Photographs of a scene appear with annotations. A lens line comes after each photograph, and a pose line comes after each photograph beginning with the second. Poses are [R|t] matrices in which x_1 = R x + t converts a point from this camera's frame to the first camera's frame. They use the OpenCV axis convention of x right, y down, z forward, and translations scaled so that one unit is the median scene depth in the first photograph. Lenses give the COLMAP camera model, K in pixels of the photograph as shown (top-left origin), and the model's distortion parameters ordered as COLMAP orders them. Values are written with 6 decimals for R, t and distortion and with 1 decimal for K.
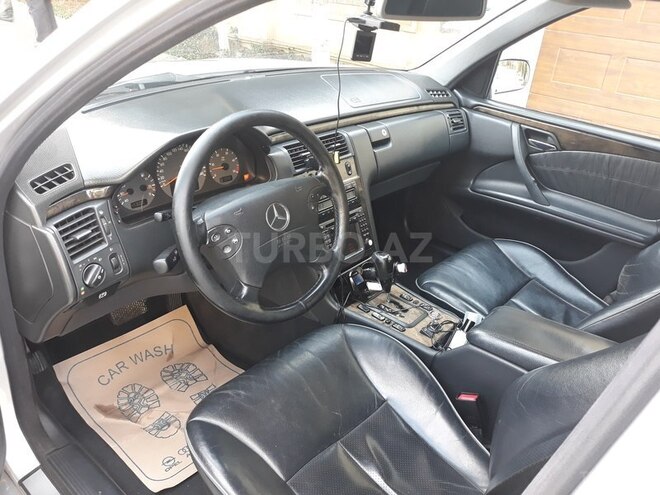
lens RADIAL K [[515.3, 0, 330.7], [0, 515.3, 245.9], [0, 0, 1]] dist [0.012770, 0.007161]
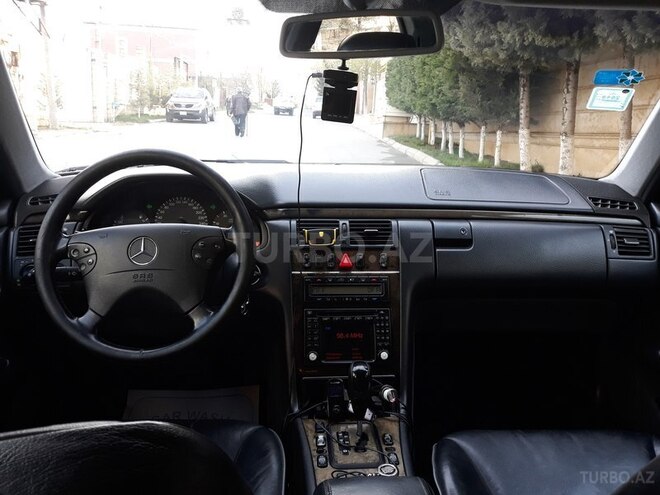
lens RADIAL K [[566.5, 0, 331.8], [0, 566.5, 246.6], [0, 0, 1]] dist [0.017277, 0.009487]
pose [[0.713629, 0.089768, -0.694748, 0.564590], [-0.305884, 0.932145, -0.193755, 0.025586], [0.630213, 0.350782, 0.692664, 0.300320]]
